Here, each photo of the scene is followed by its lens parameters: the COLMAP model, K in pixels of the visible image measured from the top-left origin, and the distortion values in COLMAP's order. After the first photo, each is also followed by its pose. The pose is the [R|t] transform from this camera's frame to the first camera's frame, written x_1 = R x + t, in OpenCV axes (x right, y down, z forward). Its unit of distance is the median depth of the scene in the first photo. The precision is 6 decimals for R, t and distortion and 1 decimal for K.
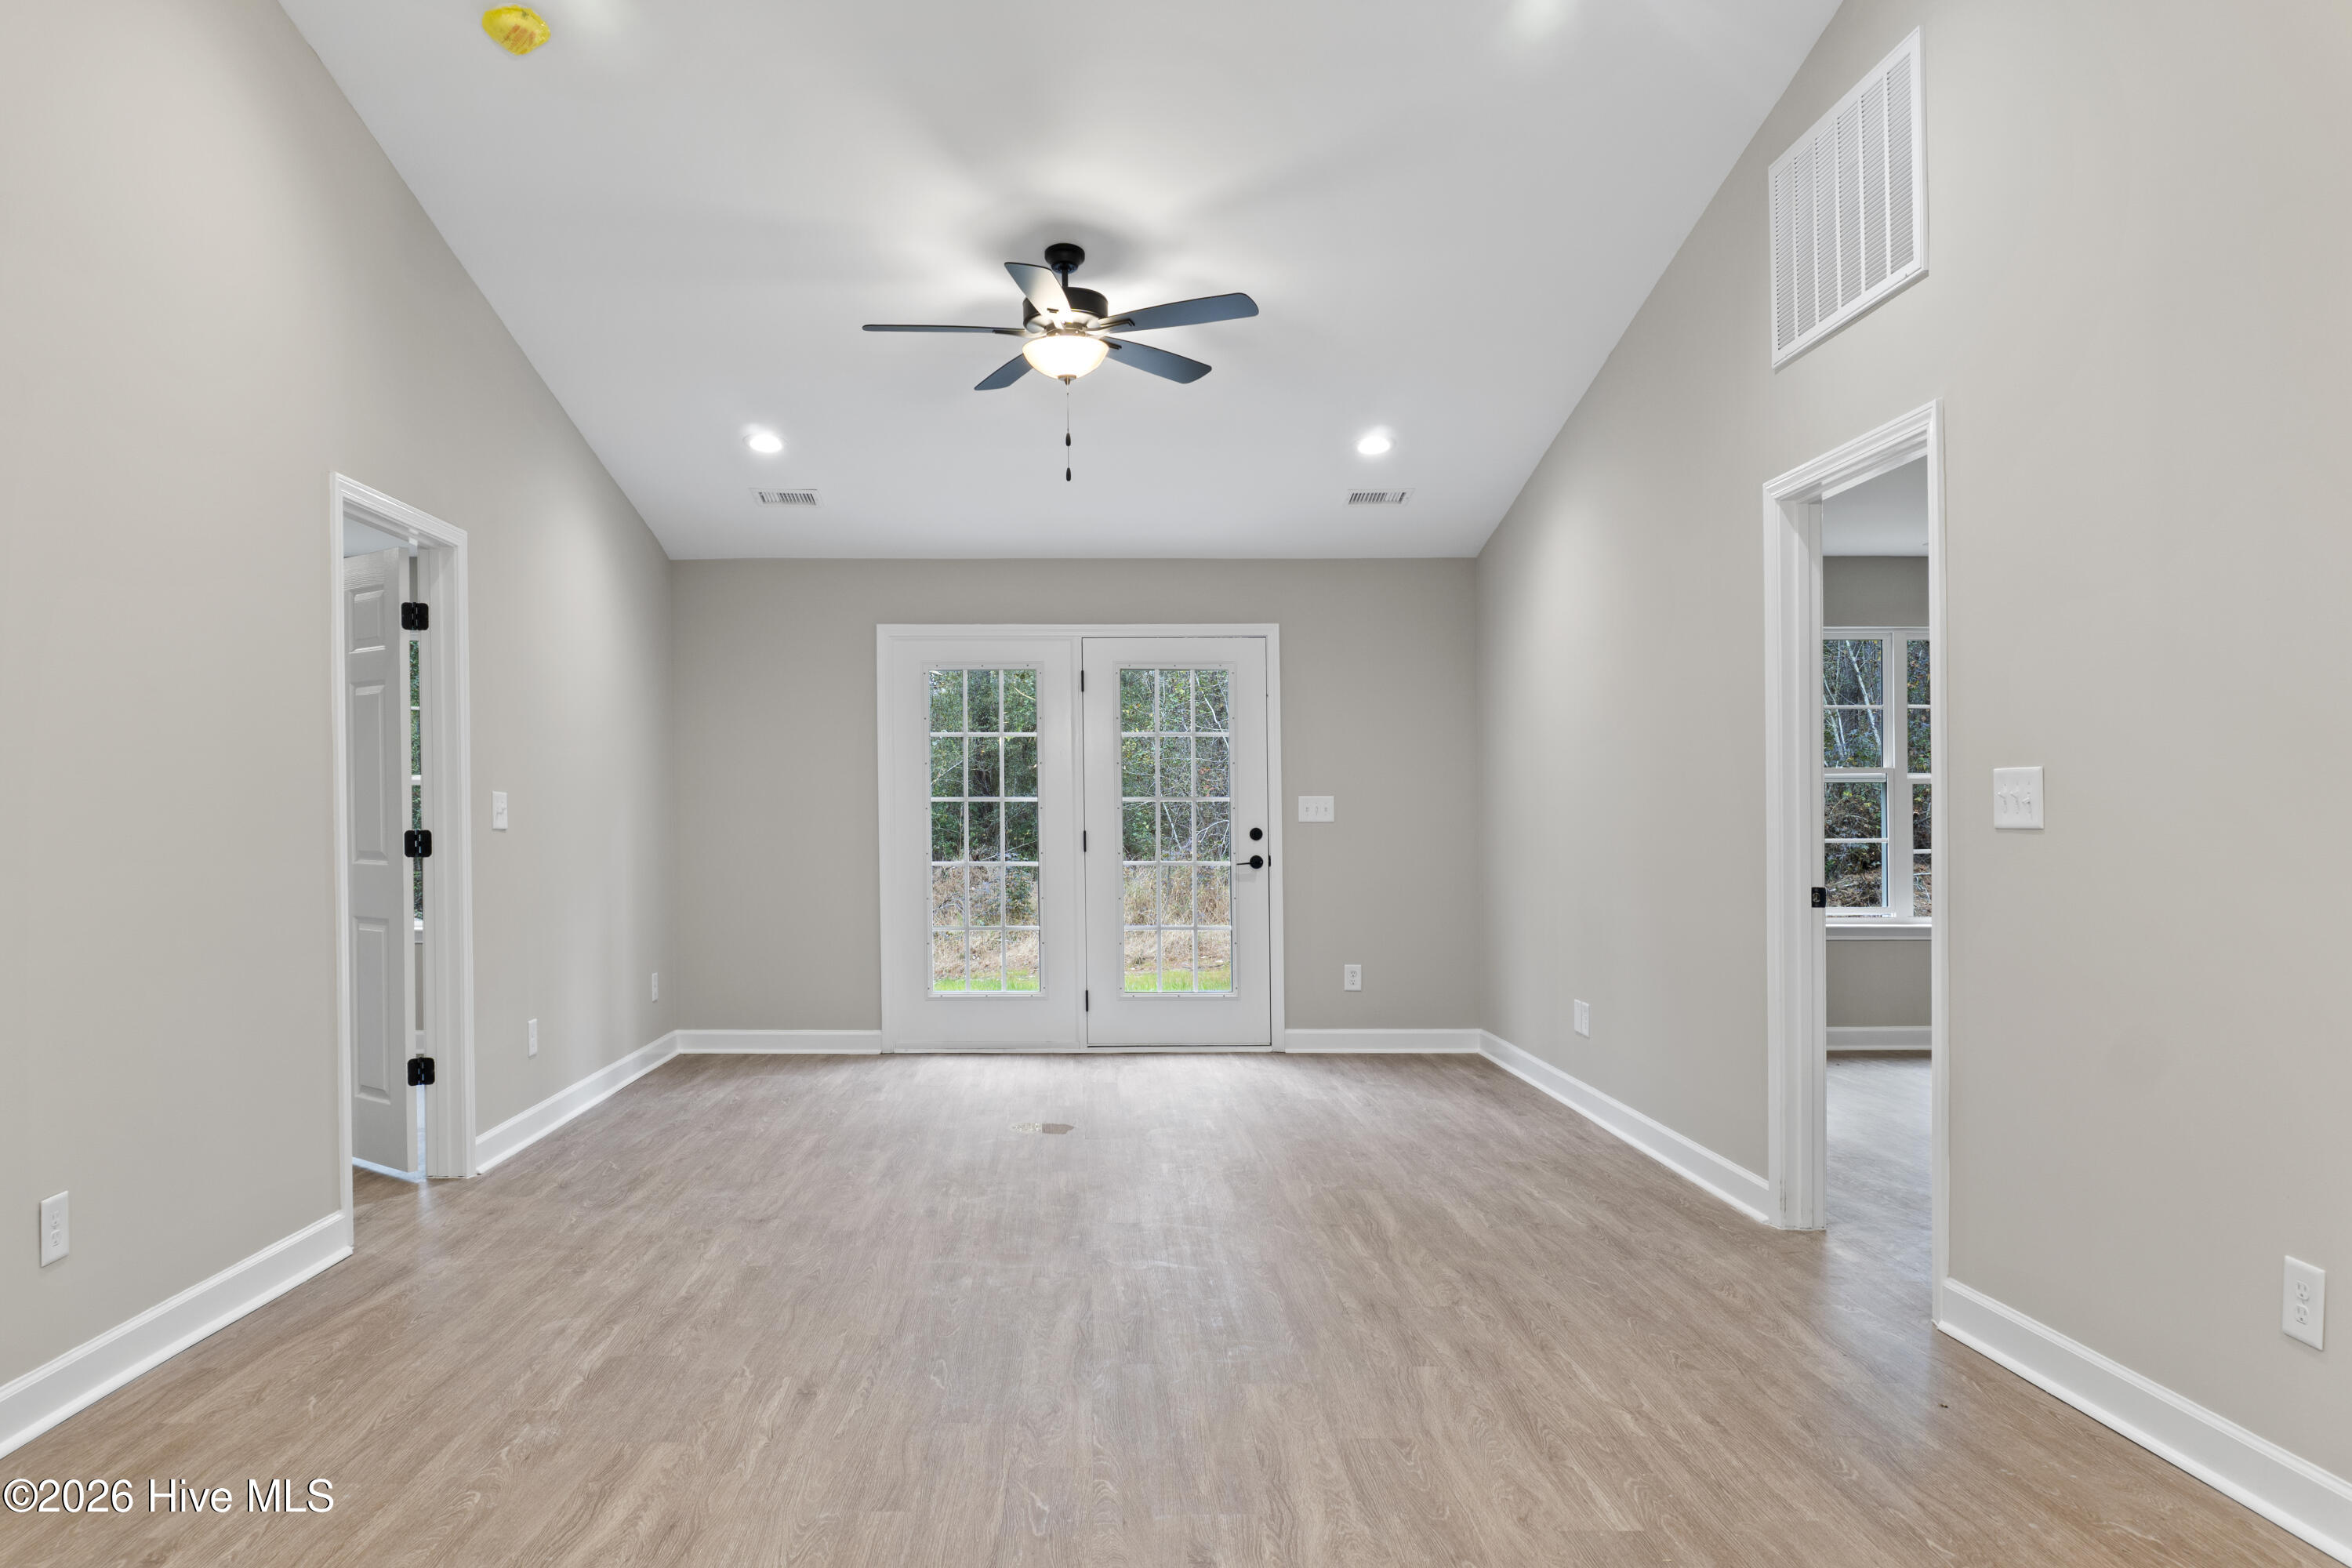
lens RADIAL K [[1640.5, 0, 1159.1], [0, 1640.5, 797.8], [0, 0, 1]] dist [-0.004472, -0.005367]
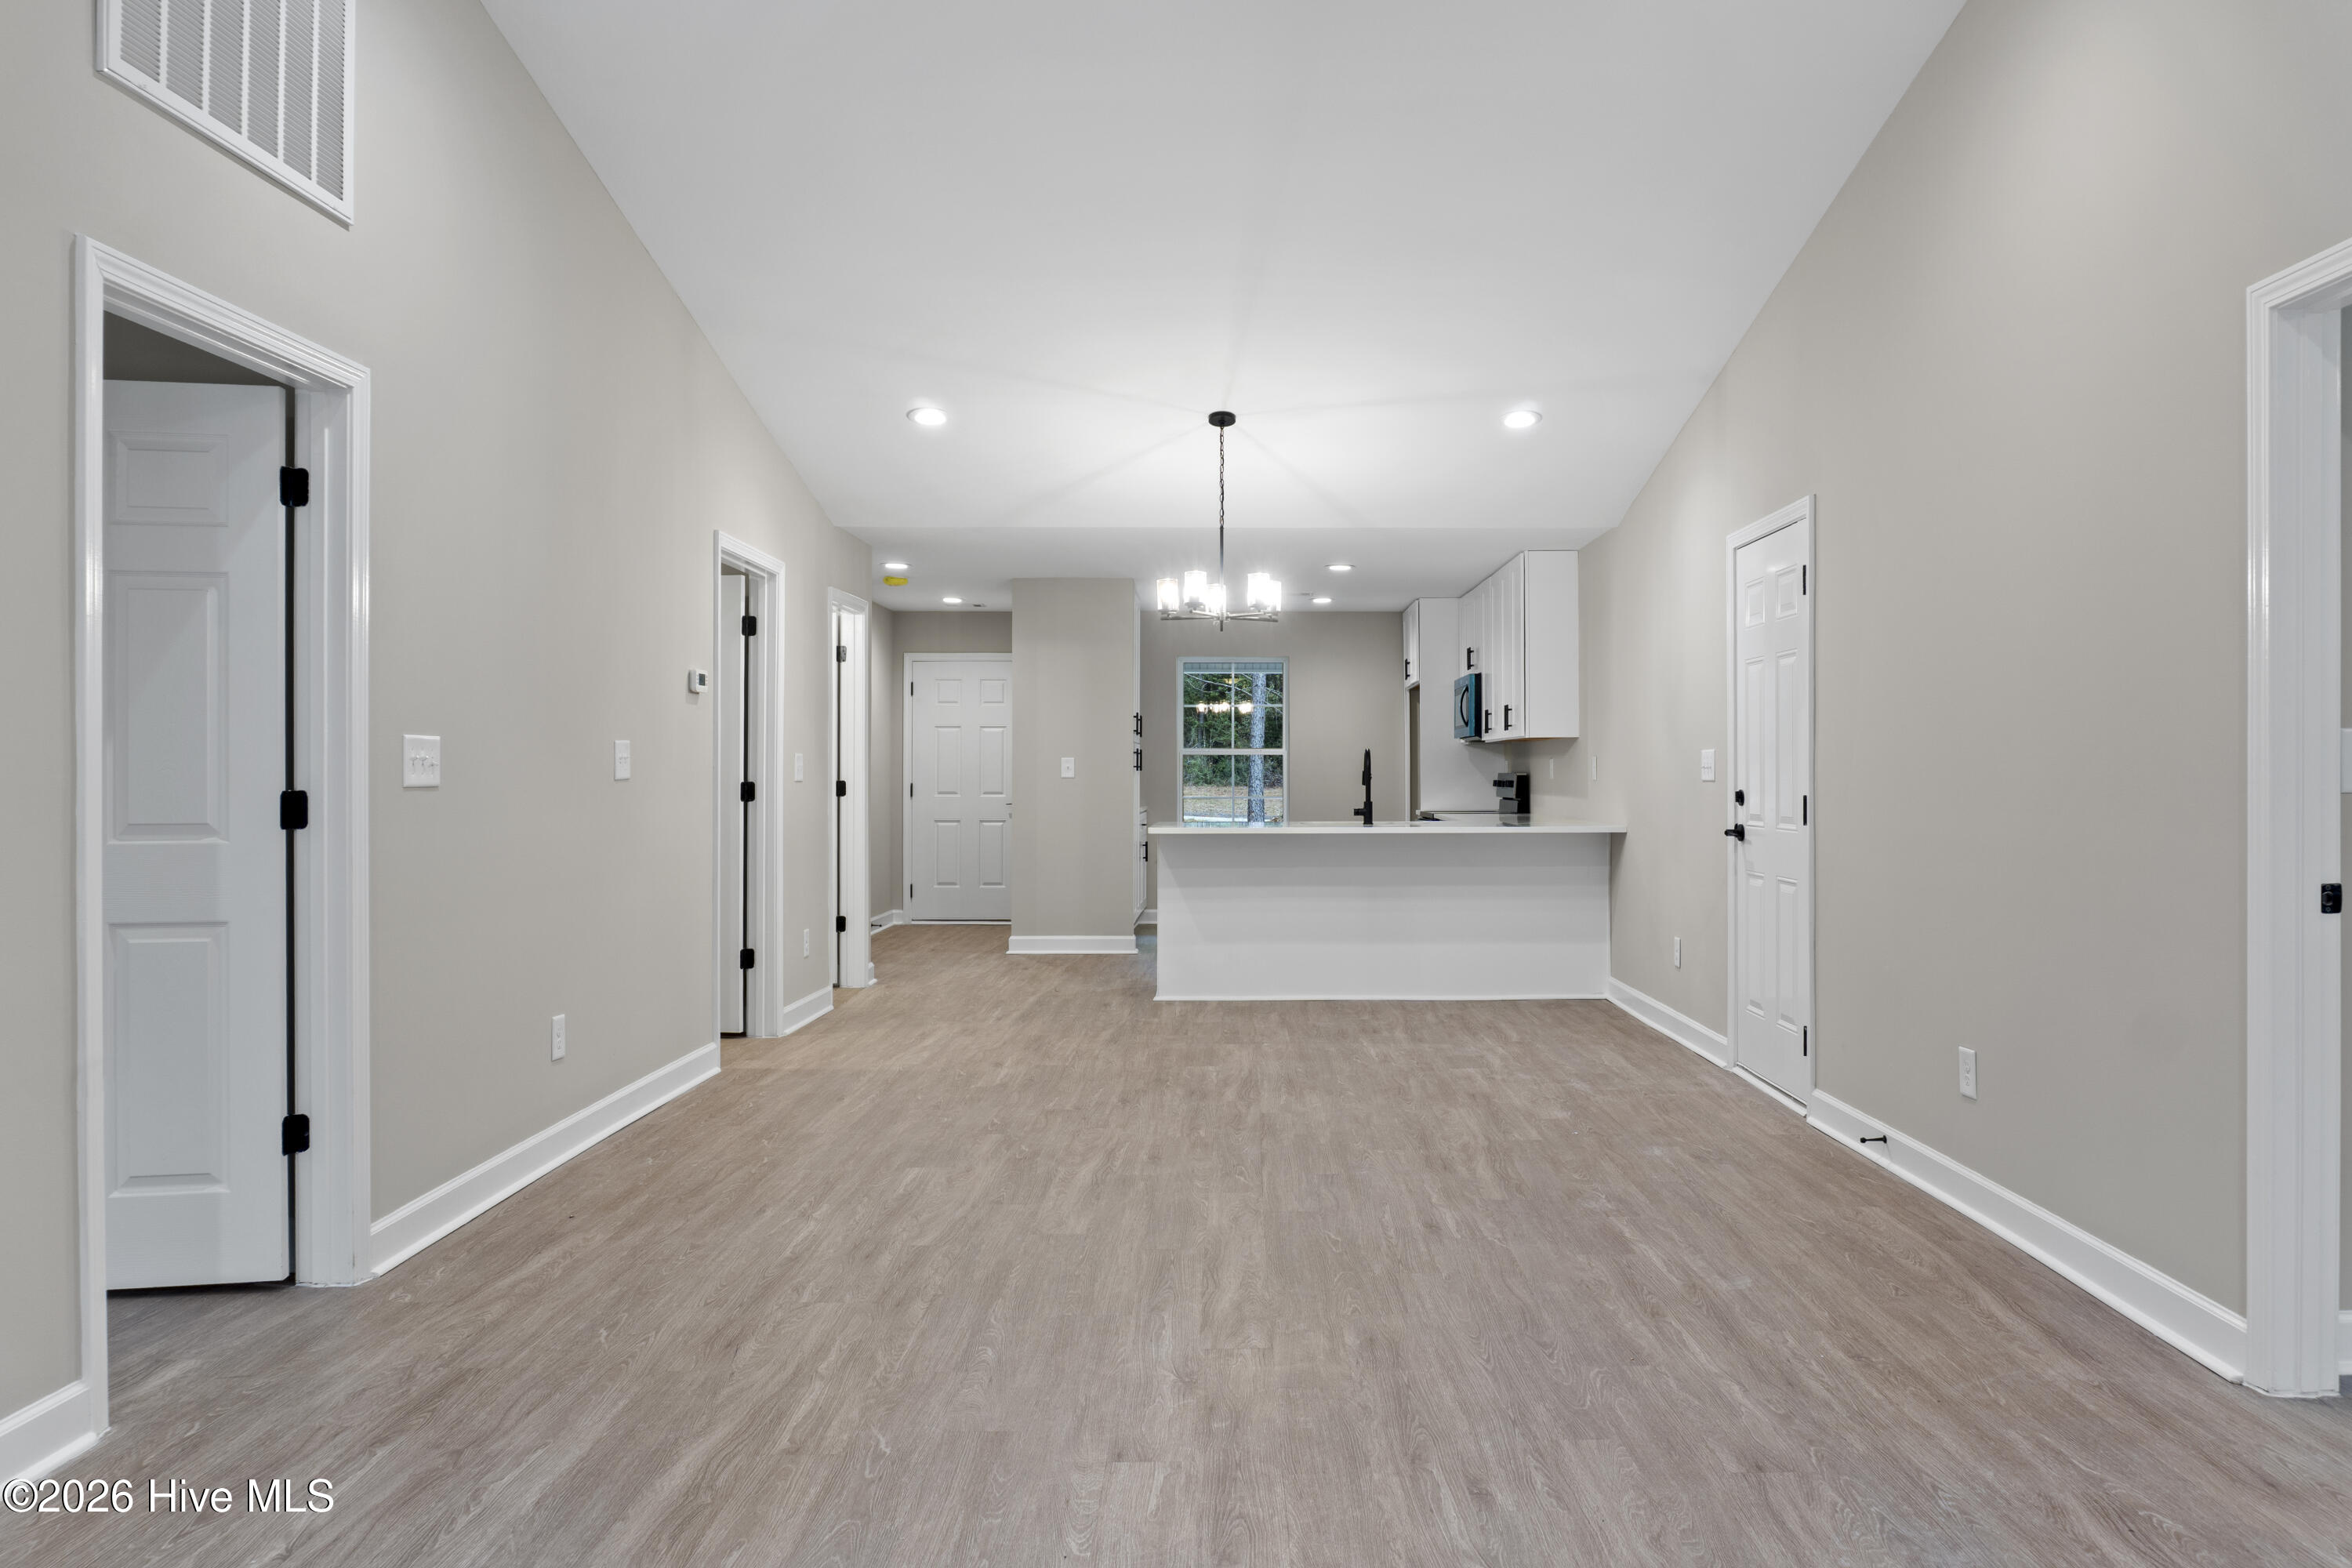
lens RADIAL K [[1640.5, 0, 1172.7], [0, 1640.5, 776.5], [0, 0, 1]] dist [-0.004472, -0.005367]
pose [[-0.996651, 0.004080, 0.081670, -0.100186], [0.003440, 0.999962, -0.007968, 0.020149], [-0.081699, -0.007660, -0.996628, 1.903343]]
